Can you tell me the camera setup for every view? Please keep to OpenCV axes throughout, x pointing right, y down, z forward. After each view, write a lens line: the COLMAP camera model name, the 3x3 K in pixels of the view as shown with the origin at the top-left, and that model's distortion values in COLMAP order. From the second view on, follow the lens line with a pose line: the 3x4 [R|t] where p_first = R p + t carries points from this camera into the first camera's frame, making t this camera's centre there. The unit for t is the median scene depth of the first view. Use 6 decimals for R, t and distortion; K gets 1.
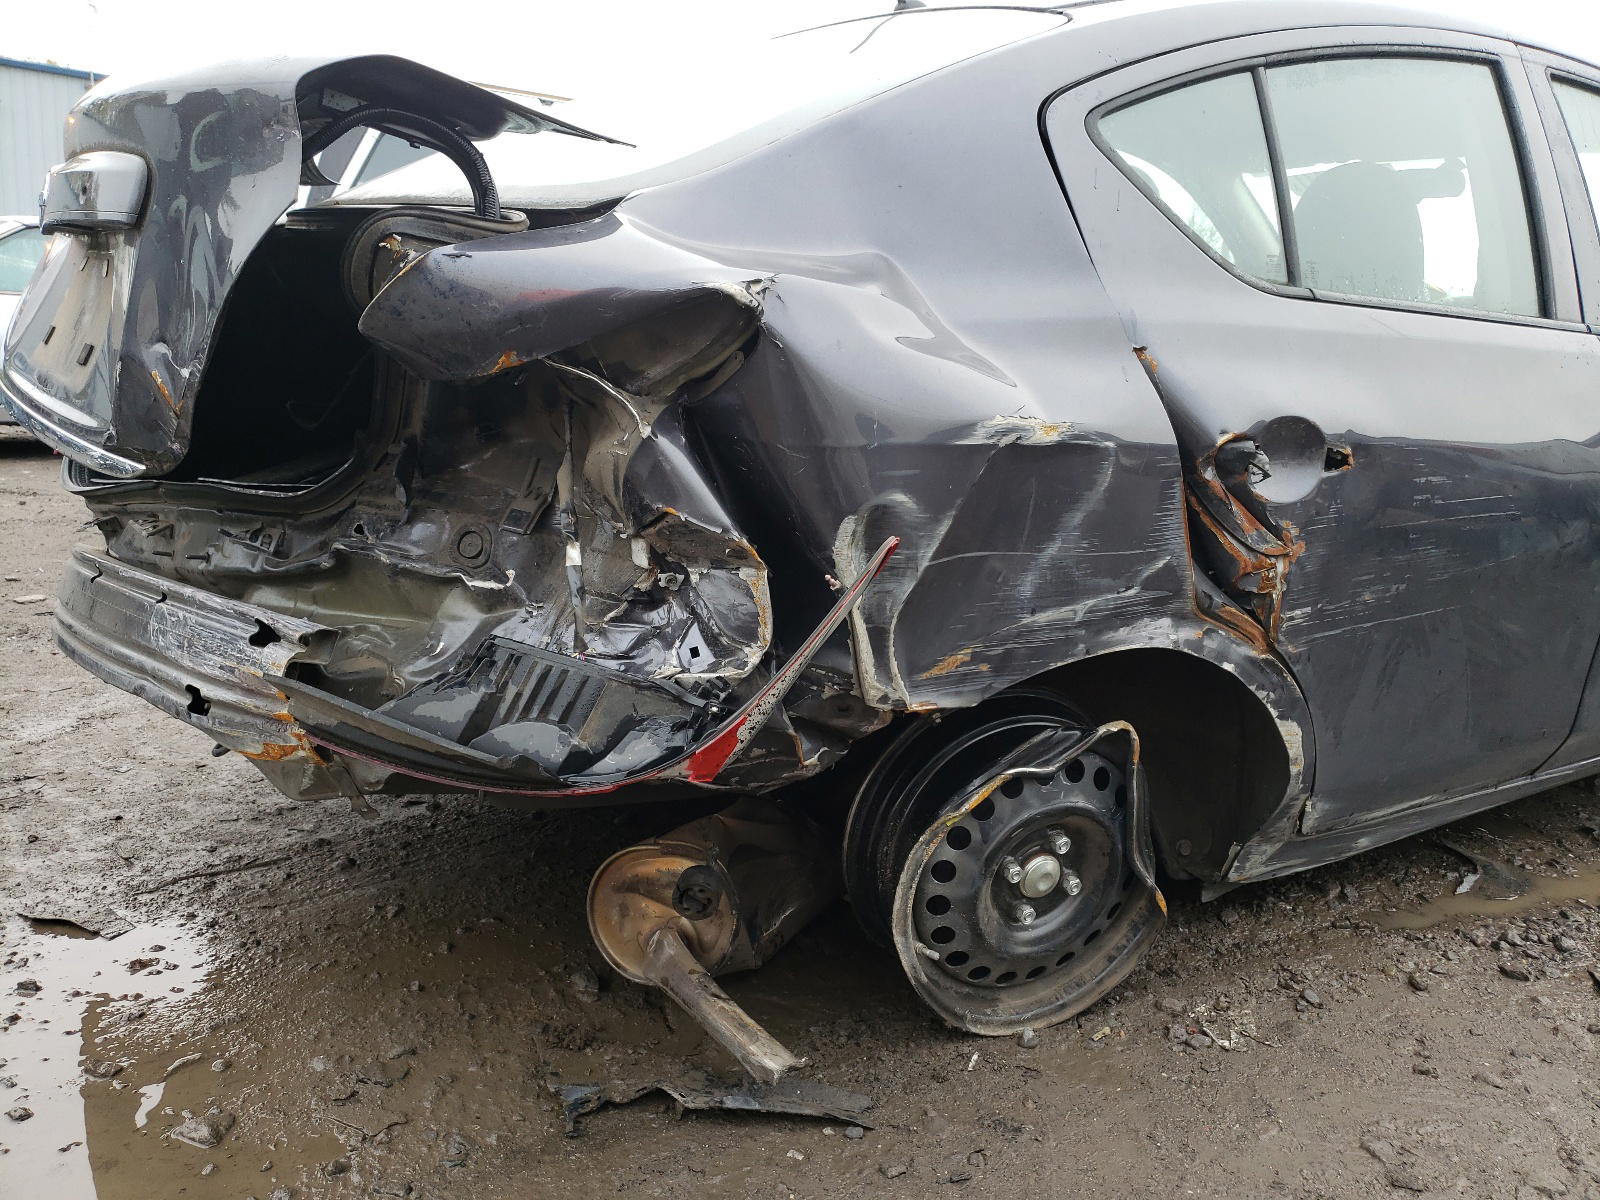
lens RADIAL K [[1201.1, 0, 709.4], [0, 1201.1, 600.0], [0, 0, 1]] dist [-0.003771, -0.007204]
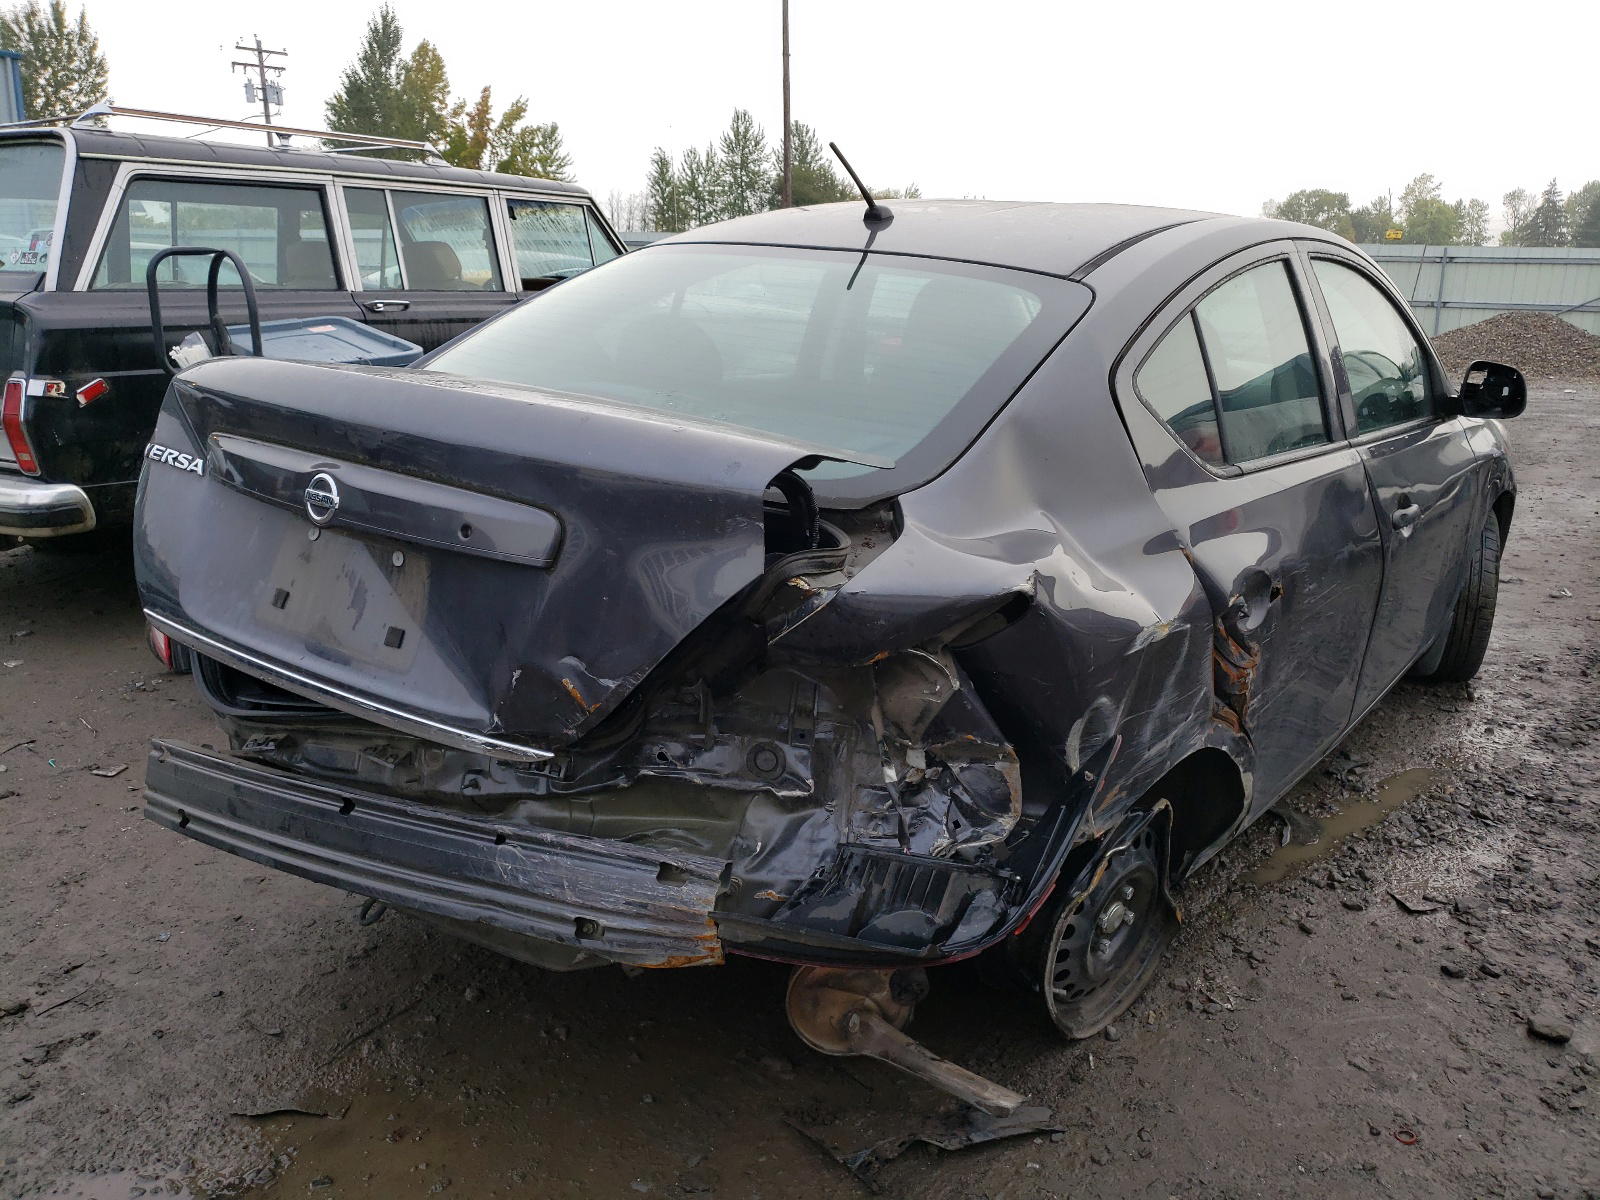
lens RADIAL K [[1201.1, 0, 709.4], [0, 1201.1, 600.0], [0, 0, 1]] dist [-0.003771, -0.007204]
pose [[0.950758, -0.113146, 0.288544, -0.575275], [0.101397, 0.993302, 0.055399, -0.279007], [-0.292879, -0.023413, 0.955863, -0.178301]]
